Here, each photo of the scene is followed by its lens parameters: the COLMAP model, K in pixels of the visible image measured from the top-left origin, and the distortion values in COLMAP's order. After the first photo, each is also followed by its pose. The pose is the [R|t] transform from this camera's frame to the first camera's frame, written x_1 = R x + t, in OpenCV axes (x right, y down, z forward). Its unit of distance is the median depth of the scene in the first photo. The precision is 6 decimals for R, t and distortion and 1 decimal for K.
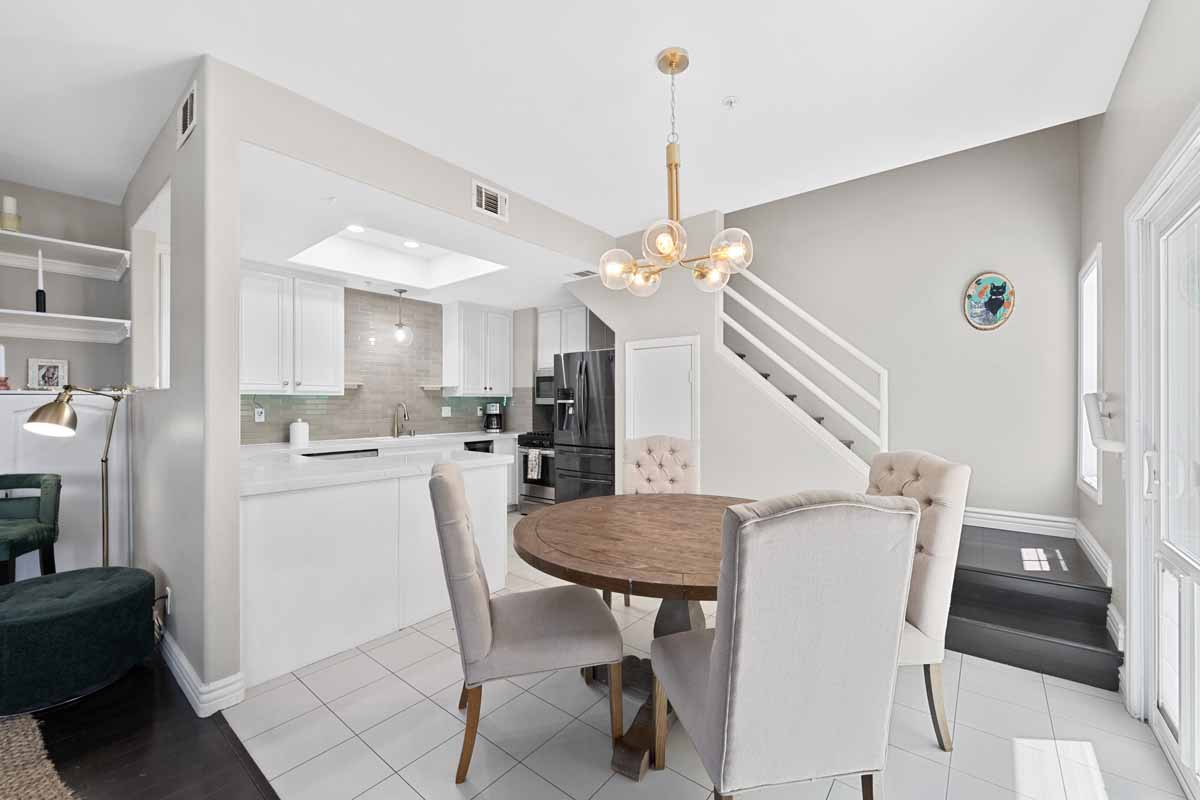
lens RADIAL K [[473.7, 0, 599.1], [0, 473.7, 405.2], [0, 0, 1]] dist [-0.001983, -0.000032]
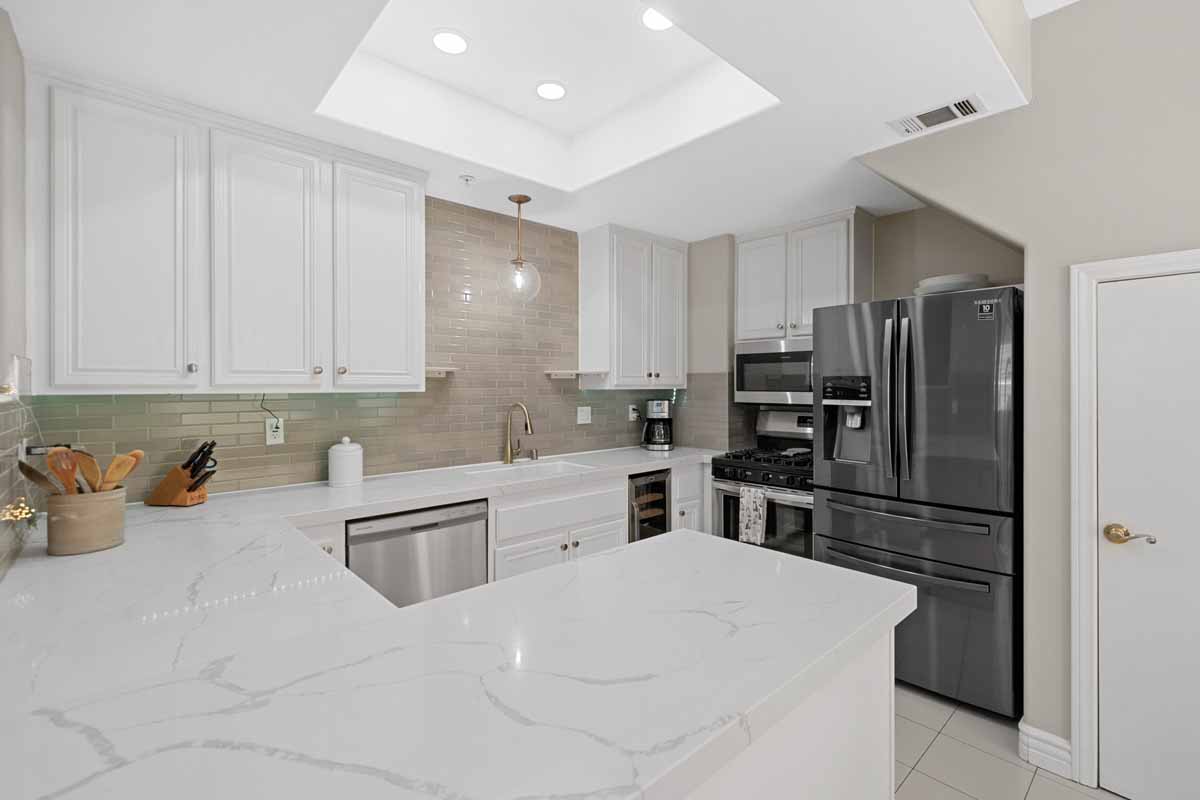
lens RADIAL K [[529.1, 0, 600.5], [0, 529.1, 390.9], [0, 0, 1]] dist [0.001459, -0.000072]
pose [[0.988197, 0.000093, -0.153186, -0.222747], [0.000544, 0.999991, 0.004117, -0.021050], [0.153185, -0.004152, 0.988189, 0.390613]]
